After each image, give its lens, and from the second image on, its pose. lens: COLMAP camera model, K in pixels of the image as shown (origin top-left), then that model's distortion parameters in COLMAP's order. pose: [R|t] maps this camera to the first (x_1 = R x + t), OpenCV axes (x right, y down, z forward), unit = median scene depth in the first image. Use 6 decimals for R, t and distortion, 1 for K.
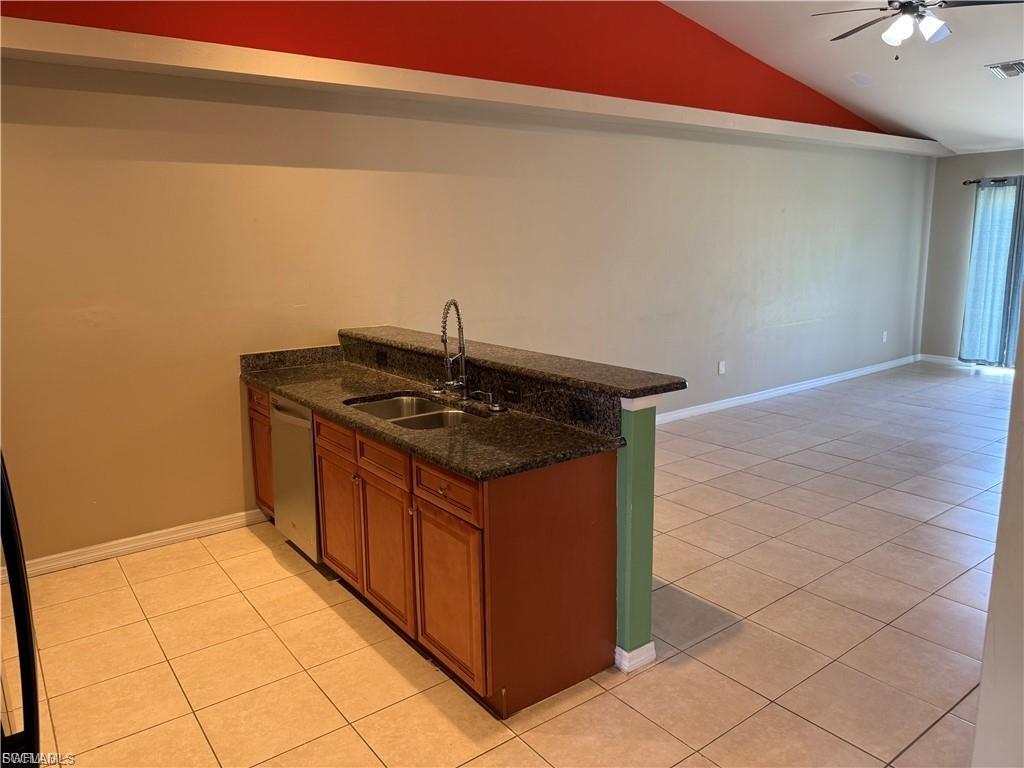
lens RADIAL K [[718.8, 0, 510.8], [0, 718.8, 384.0], [0, 0, 1]] dist [0.030546, -0.000913]
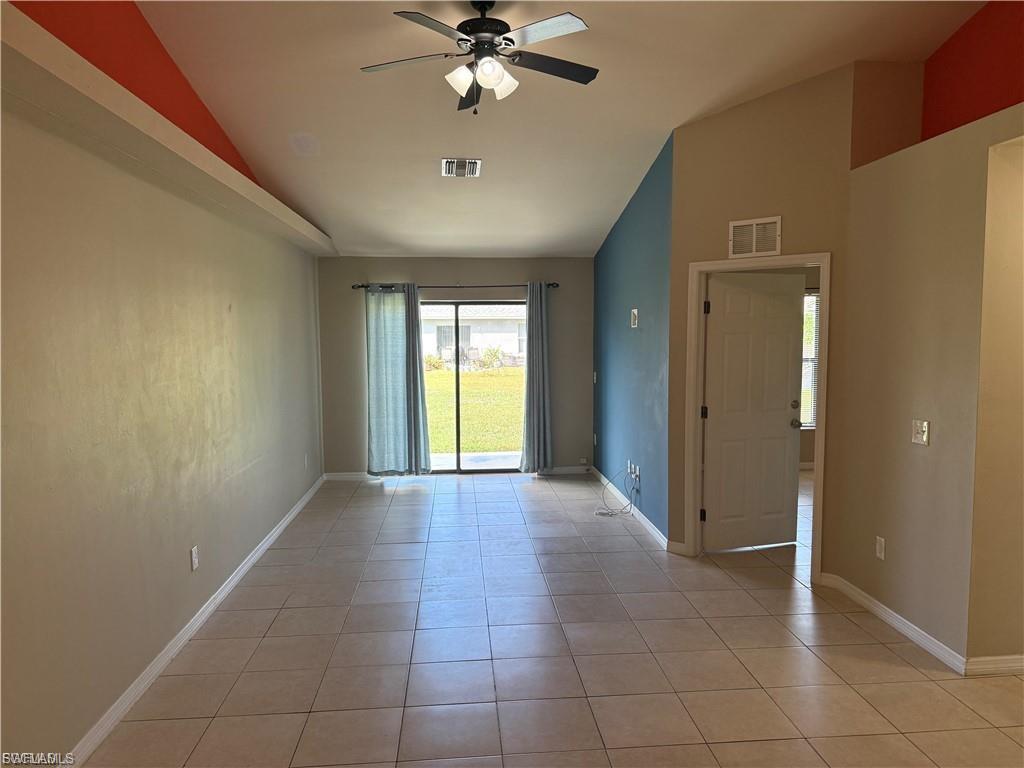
lens RADIAL K [[718.8, 0, 515.9], [0, 718.8, 382.5], [0, 0, 1]] dist [0.030546, -0.000913]
pose [[0.528804, -0.053879, 0.847032, -0.057151], [0.176342, 0.983180, -0.047551, -0.075955], [-0.830223, 0.174513, 0.529410, 0.365022]]
